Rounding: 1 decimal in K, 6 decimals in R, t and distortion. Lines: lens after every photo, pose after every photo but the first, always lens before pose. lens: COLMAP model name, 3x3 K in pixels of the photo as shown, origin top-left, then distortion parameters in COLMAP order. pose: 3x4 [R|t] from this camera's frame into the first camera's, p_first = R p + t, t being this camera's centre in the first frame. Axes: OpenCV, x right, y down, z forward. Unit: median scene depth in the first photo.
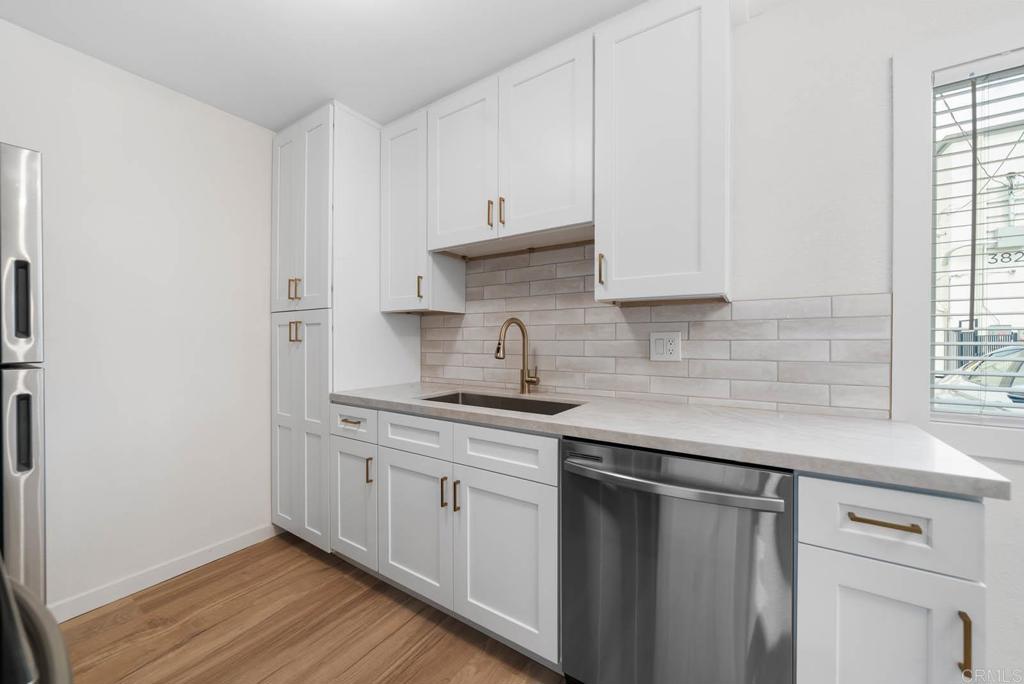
lens RADIAL K [[382.3, 0, 508.9], [0, 382.3, 340.3], [0, 0, 1]] dist [-0.002523, -0.000132]
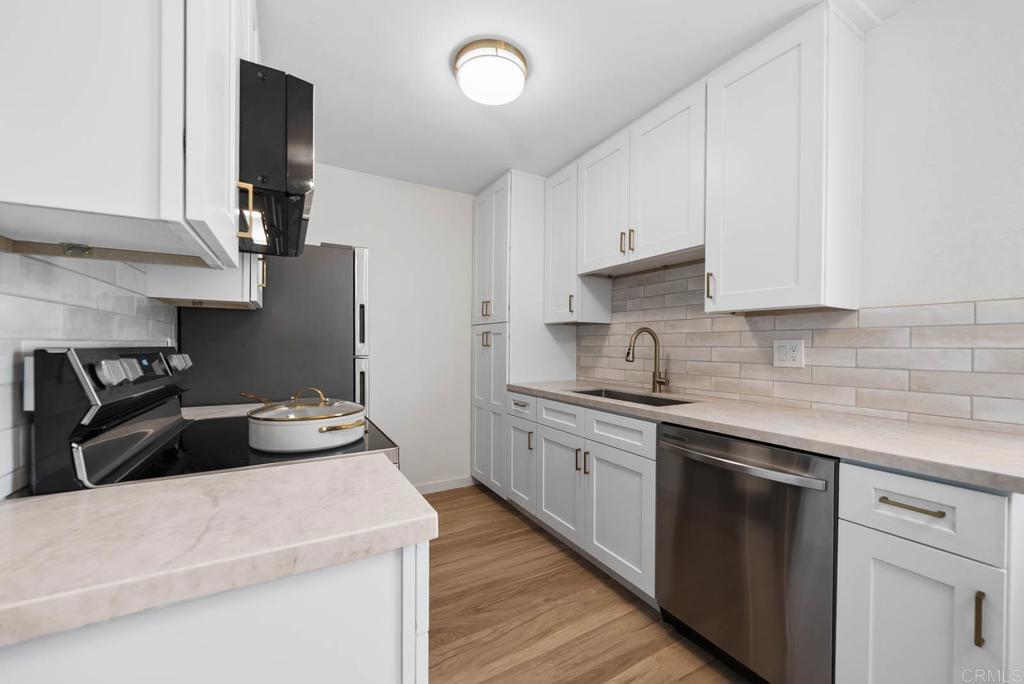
lens RADIAL K [[390.9, 0, 514.9], [0, 390.9, 347.8], [0, 0, 1]] dist [-0.000193, -0.000053]
pose [[0.895582, 0.009275, -0.444800, 0.201813], [-0.007585, 0.999956, 0.005578, 0.000537], [0.444832, -0.001622, 0.895613, -0.274506]]
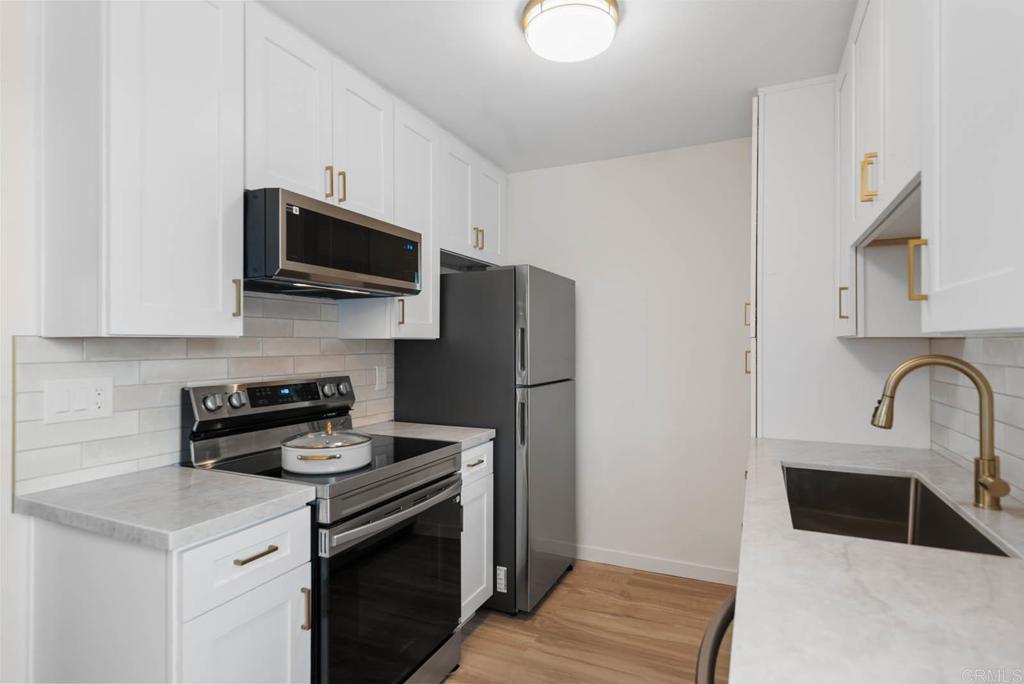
lens RADIAL K [[530.4, 0, 512.0], [0, 530.4, 342.0], [0, 0, 1]] dist [0.001707, 0.001896]
pose [[0.148713, -0.002583, -0.988877, 0.684535], [-0.002899, 0.999991, -0.003048, -0.077613], [0.988876, 0.003320, 0.148704, 0.331856]]
